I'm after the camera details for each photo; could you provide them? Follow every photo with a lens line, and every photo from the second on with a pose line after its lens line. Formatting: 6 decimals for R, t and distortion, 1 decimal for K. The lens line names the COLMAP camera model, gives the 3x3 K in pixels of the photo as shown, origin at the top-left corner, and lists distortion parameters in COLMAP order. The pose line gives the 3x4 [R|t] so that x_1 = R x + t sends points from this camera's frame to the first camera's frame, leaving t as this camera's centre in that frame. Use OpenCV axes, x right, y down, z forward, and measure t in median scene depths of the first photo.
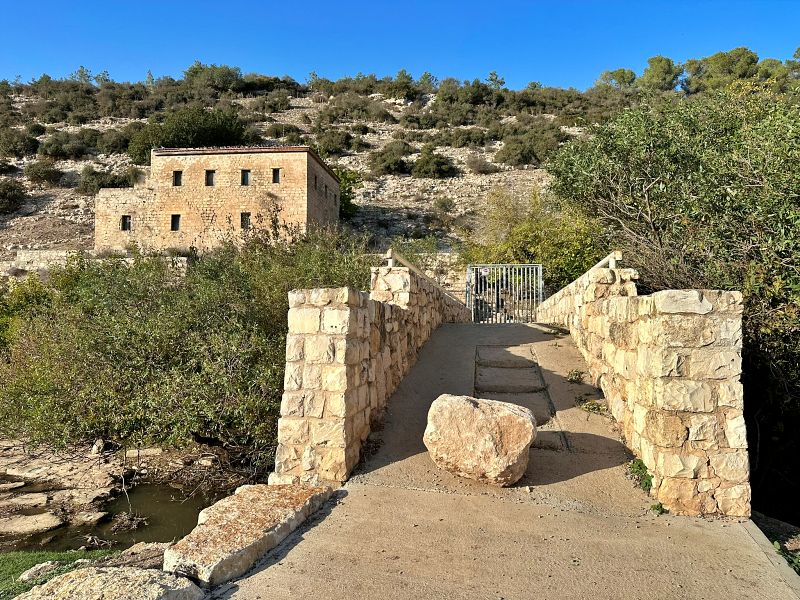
lens RADIAL K [[551.7, 0, 391.7], [0, 551.7, 304.9], [0, 0, 1]] dist [0.046213, -0.063051]
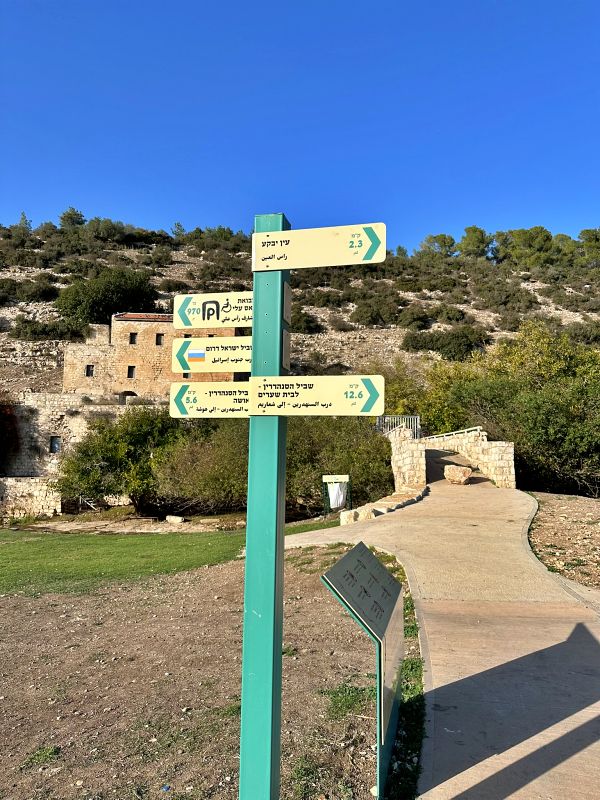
lens RADIAL K [[551.7, 0, 293.7], [0, 551.7, 407.1], [0, 0, 1]] dist [0.046213, -0.063051]
pose [[0.990143, 0.022066, 0.138311, -0.116983], [-0.015179, 0.998601, -0.050655, -0.003203], [-0.139235, 0.048056, 0.989093, -0.212534]]
